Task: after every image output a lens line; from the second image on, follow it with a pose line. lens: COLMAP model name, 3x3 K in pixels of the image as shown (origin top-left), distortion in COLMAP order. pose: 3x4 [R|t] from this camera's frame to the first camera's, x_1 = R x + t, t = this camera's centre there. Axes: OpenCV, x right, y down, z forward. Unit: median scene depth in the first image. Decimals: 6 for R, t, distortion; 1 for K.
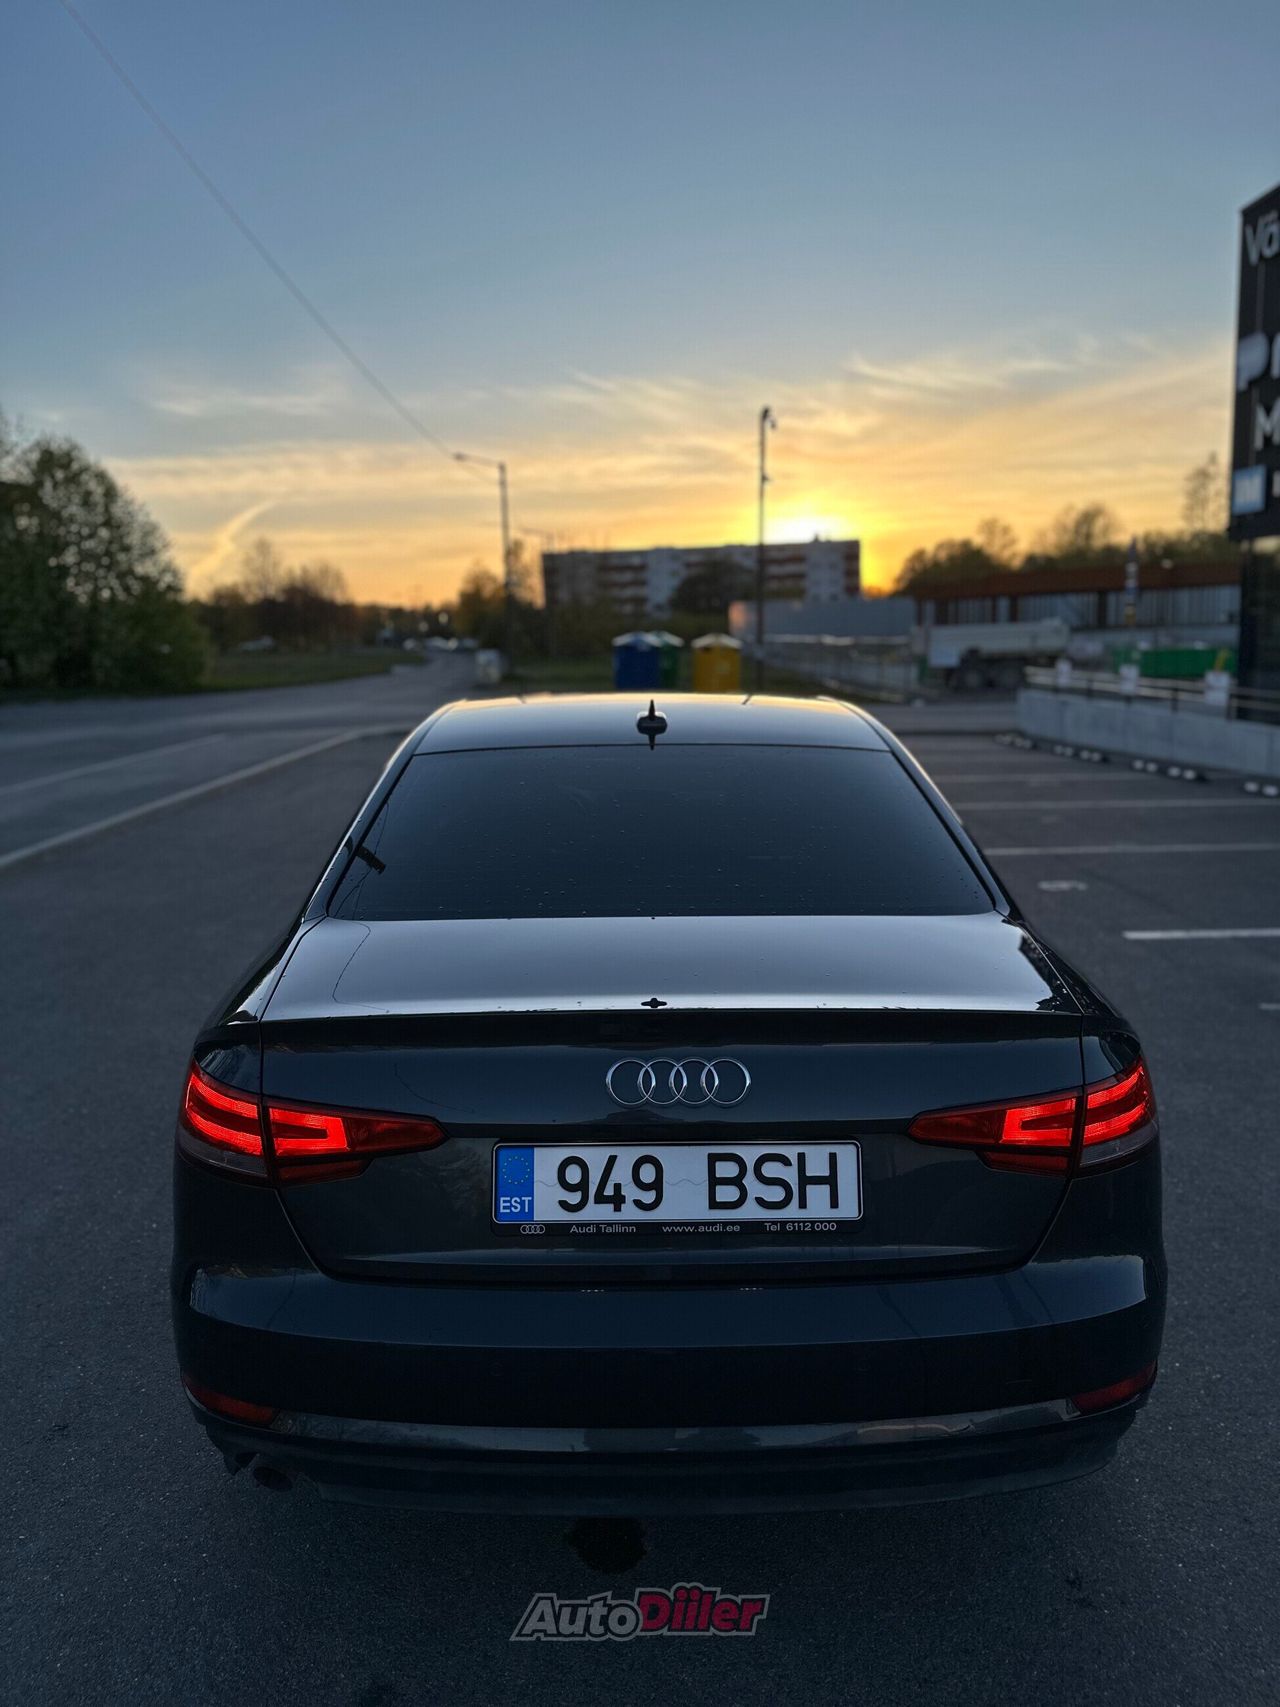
lens RADIAL K [[1226.2, 0, 634.2], [0, 1226.2, 843.0], [0, 0, 1]] dist [0.021818, -0.003841]
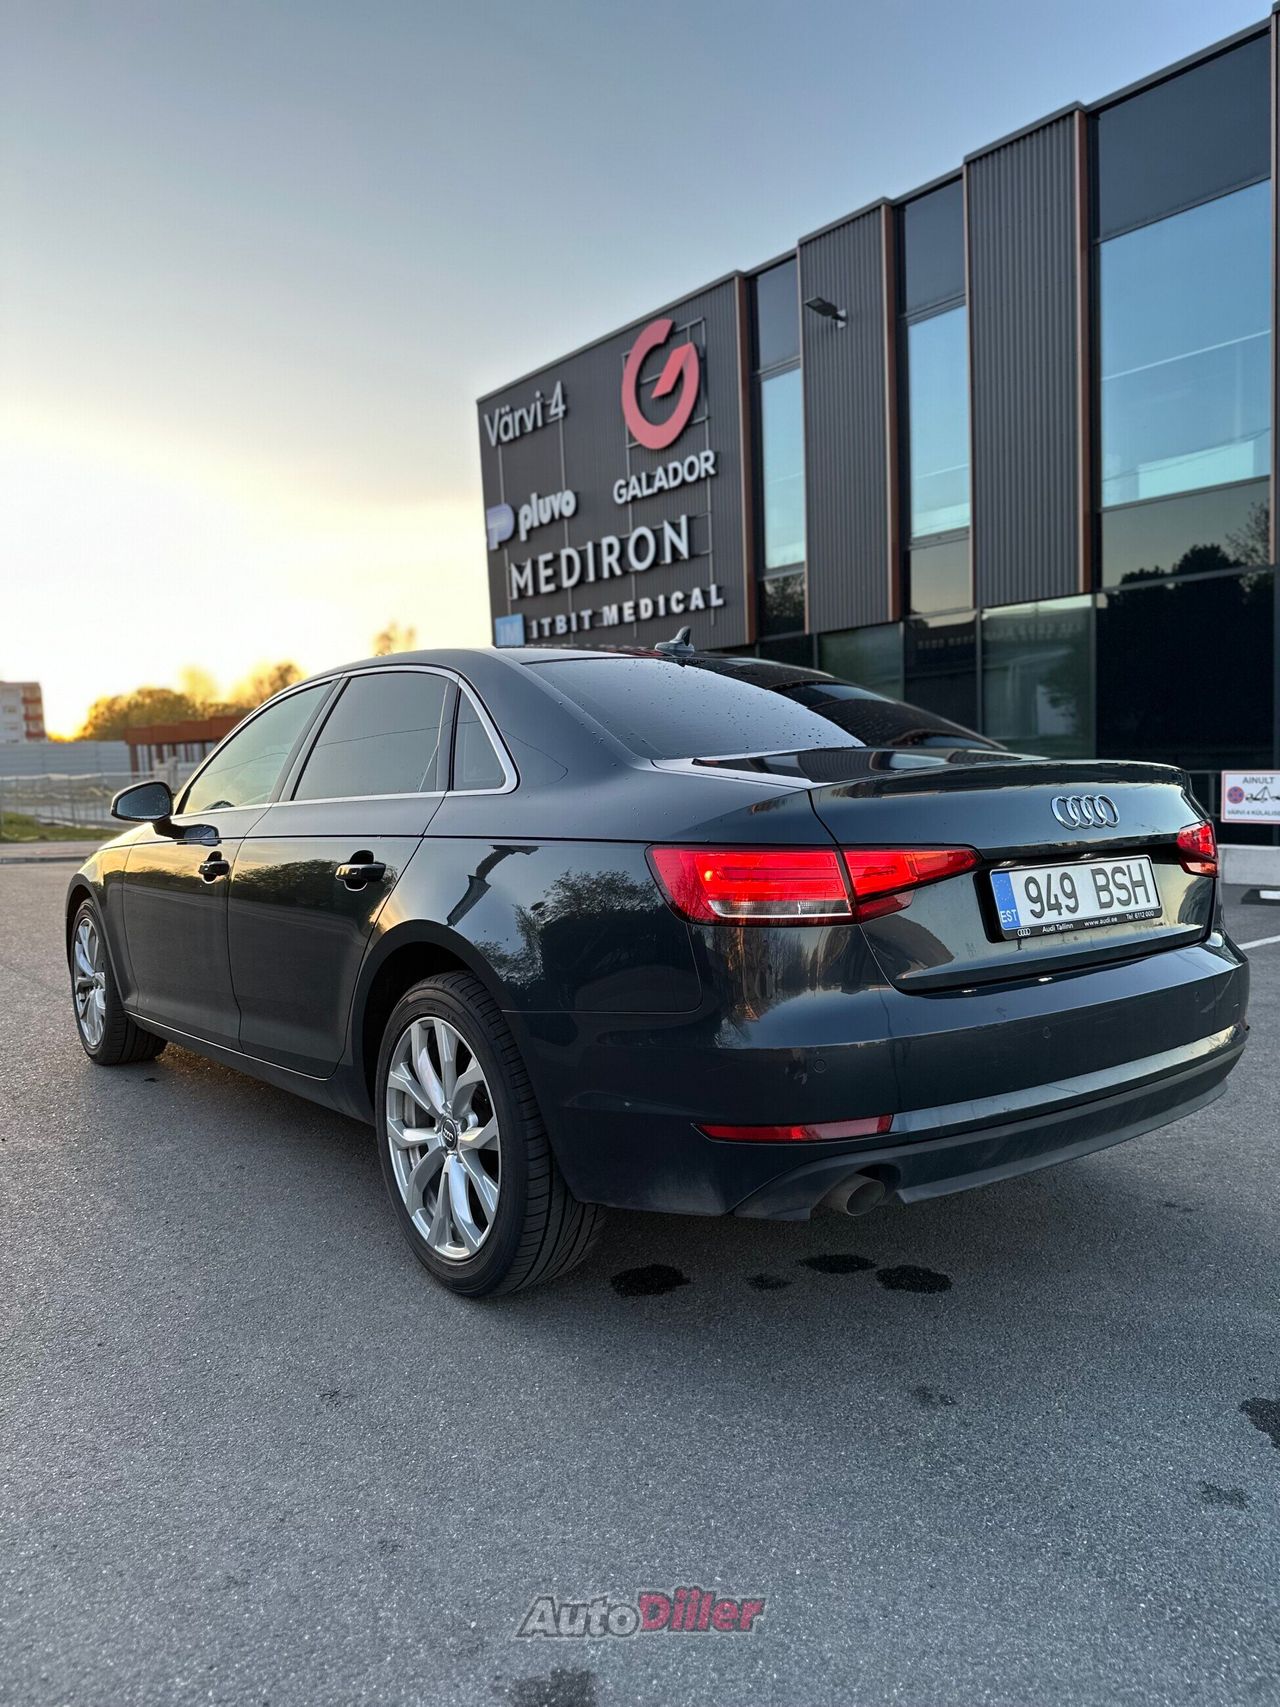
lens RADIAL K [[1226.2, 0, 677.9], [0, 1226.2, 863.3], [0, 0, 1]] dist [0.021818, -0.003841]
pose [[0.795972, -0.051535, 0.603136, -1.146258], [0.113284, 0.991448, -0.064788, 0.283345], [-0.594639, 0.119895, 0.795003, 0.175786]]
